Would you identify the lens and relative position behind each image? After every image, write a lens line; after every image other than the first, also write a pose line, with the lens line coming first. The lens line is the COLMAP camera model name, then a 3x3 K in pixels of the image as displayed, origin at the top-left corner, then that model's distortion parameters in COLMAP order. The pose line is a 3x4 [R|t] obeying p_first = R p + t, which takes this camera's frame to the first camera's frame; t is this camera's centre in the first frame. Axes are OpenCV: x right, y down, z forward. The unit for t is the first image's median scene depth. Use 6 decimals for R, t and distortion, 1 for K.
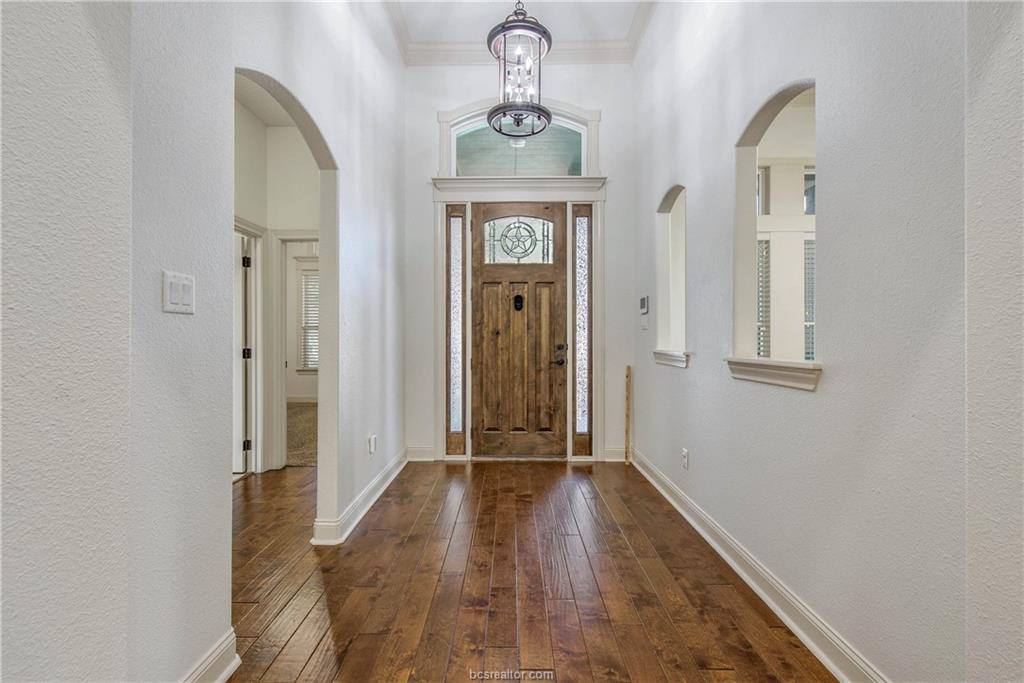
lens RADIAL K [[448.2, 0, 510.6], [0, 448.2, 333.7], [0, 0, 1]] dist [0.000390, -0.000038]
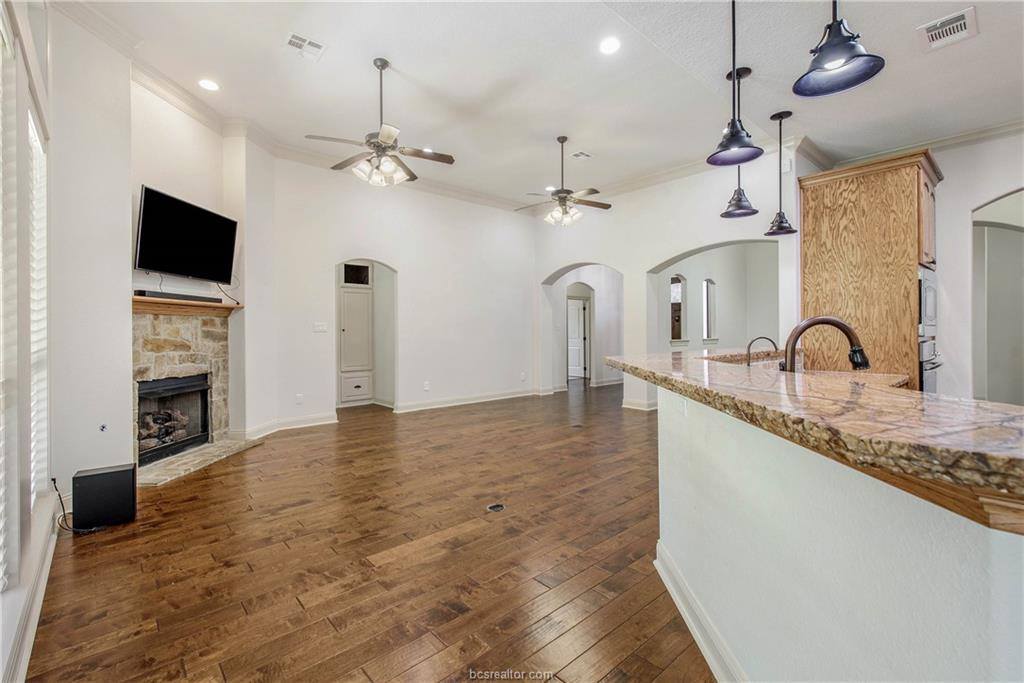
lens RADIAL K [[448.2, 0, 512.4], [0, 448.2, 334.5], [0, 0, 1]] dist [0.000390, -0.000038]
pose [[0.673472, -0.001091, -0.739212, 1.330003], [0.009969, 0.999921, 0.007606, -0.012863], [0.739146, -0.012492, 0.673429, -1.411502]]
